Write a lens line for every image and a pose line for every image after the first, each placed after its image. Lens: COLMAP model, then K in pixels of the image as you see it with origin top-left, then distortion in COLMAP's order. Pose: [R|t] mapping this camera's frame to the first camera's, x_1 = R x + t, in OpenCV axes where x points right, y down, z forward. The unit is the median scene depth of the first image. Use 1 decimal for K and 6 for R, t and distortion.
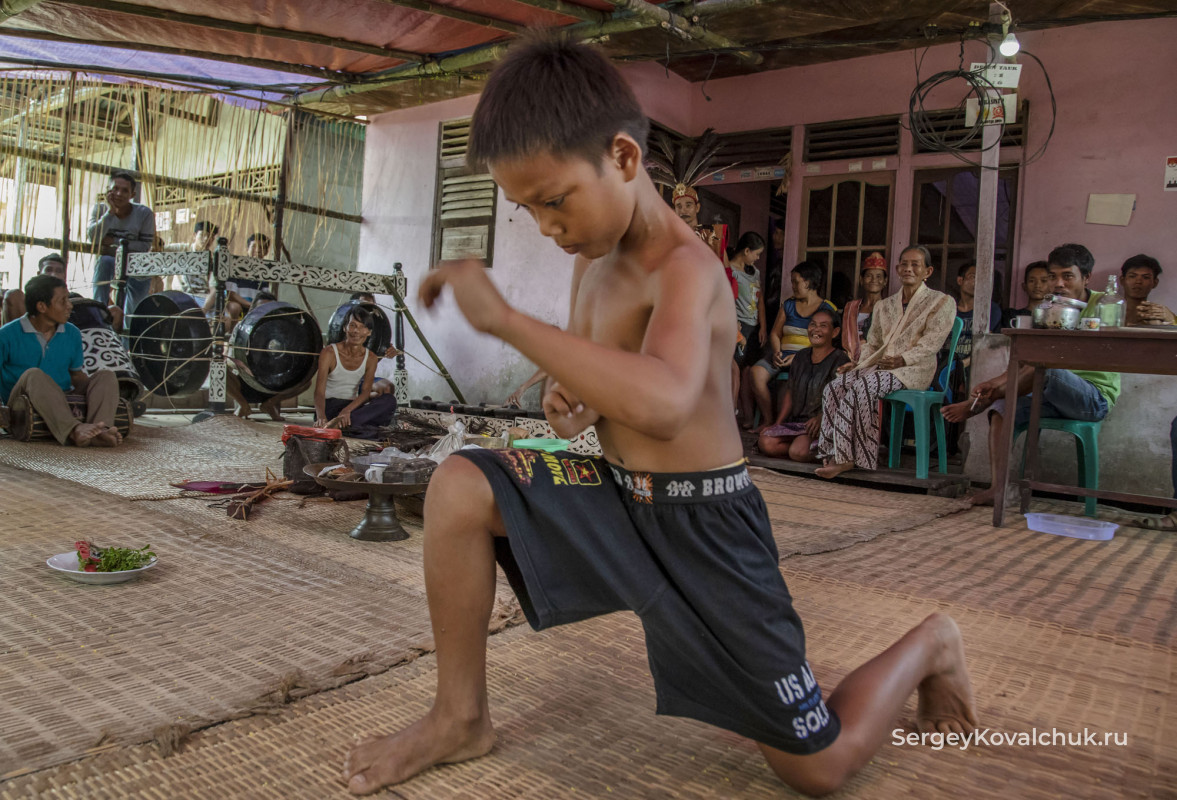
lens RADIAL K [[878.2, 0, 548.7], [0, 878.2, 391.9], [0, 0, 1]] dist [-0.073097, 0.013644]
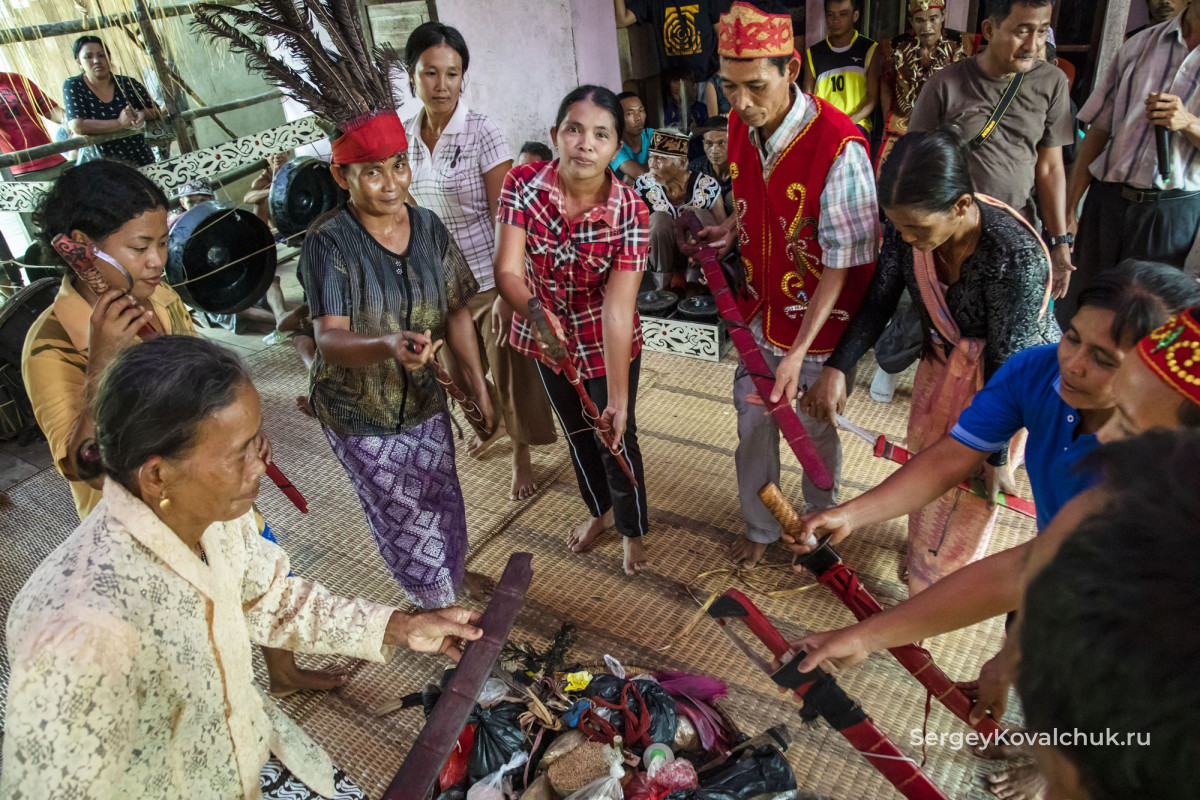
lens RADIAL K [[820.9, 0, 600.0], [0, 820.9, 400.0], [0, 0, 1]] dist [-0.108899, 0.063983]
pose [[0.977409, -0.210161, 0.022442, -0.010243], [0.173552, 0.858651, 0.482285, -0.219087], [-0.120627, -0.467495, 0.875727, 0.227562]]
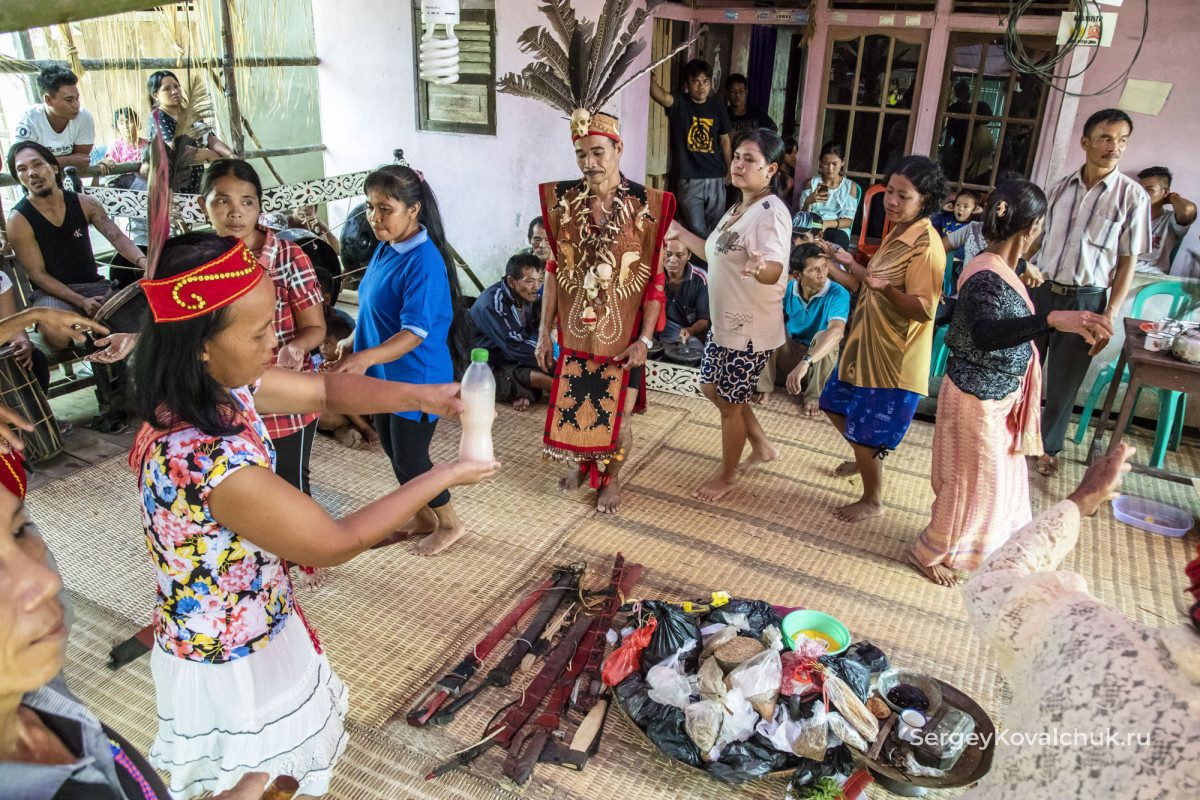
lens RADIAL K [[823.9, 0, 595.9], [0, 823.9, 414.4], [0, 0, 1]] dist [-0.108789, 0.061650]
pose [[0.975984, -0.122040, 0.180449, -0.162747], [0.040015, 0.914683, 0.402187, -0.229932], [-0.214137, -0.385308, 0.897599, 0.127640]]
